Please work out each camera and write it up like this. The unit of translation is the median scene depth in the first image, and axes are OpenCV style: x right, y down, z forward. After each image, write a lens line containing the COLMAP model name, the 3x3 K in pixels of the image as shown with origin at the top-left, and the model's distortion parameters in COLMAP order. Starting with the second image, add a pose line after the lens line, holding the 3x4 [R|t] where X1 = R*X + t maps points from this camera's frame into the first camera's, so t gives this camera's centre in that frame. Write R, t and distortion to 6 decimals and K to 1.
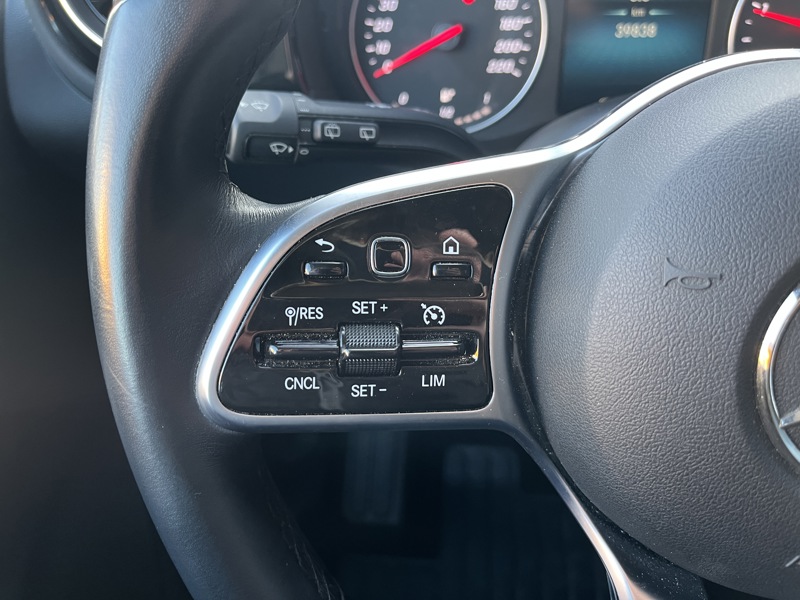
lens RADIAL K [[598.6, 0, 400.2], [0, 598.6, 291.5], [0, 0, 1]] dist [0.009530, -0.009792]
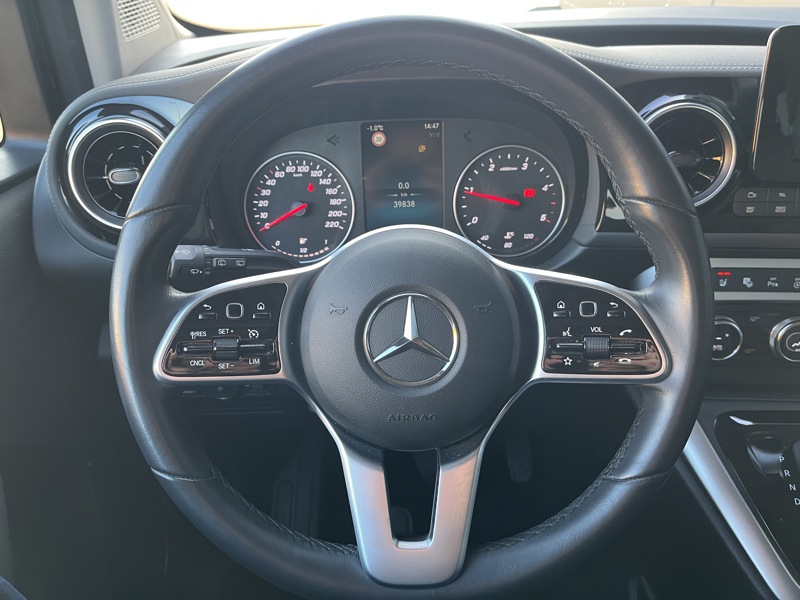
lens RADIAL K [[599.4, 0, 400.0], [0, 599.4, 300.0], [0, 0, 1]] dist [0.063987, -0.003140]
pose [[0.995973, -0.036491, 0.081894, 0.329430], [0.051601, 0.980281, -0.190755, 0.291686], [-0.073318, 0.194212, 0.978216, -1.073128]]
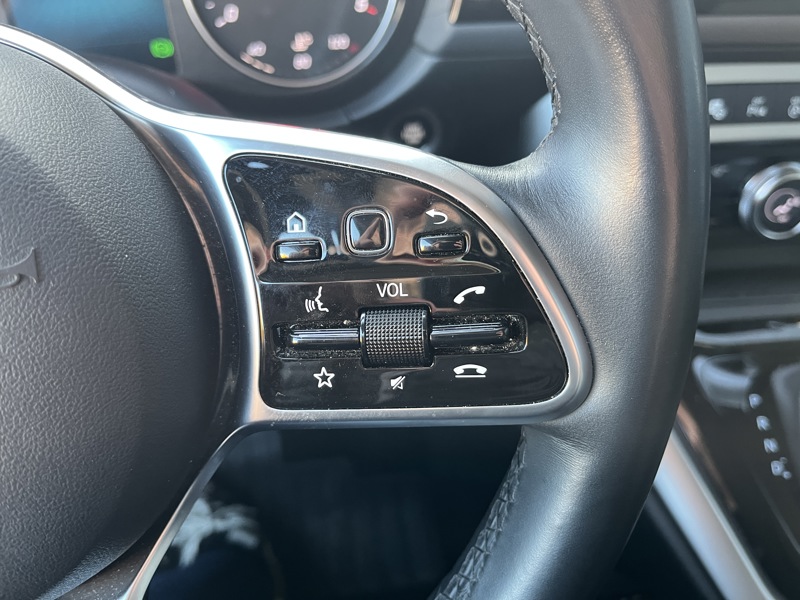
lens RADIAL K [[598.6, 0, 400.2], [0, 598.6, 291.5], [0, 0, 1]] dist [0.009530, -0.009792]
pose [[0.976767, -0.144031, 0.158685, 0.968180], [0.134730, 0.988550, 0.067946, 0.022827], [-0.166655, -0.044988, 0.984988, 0.043022]]
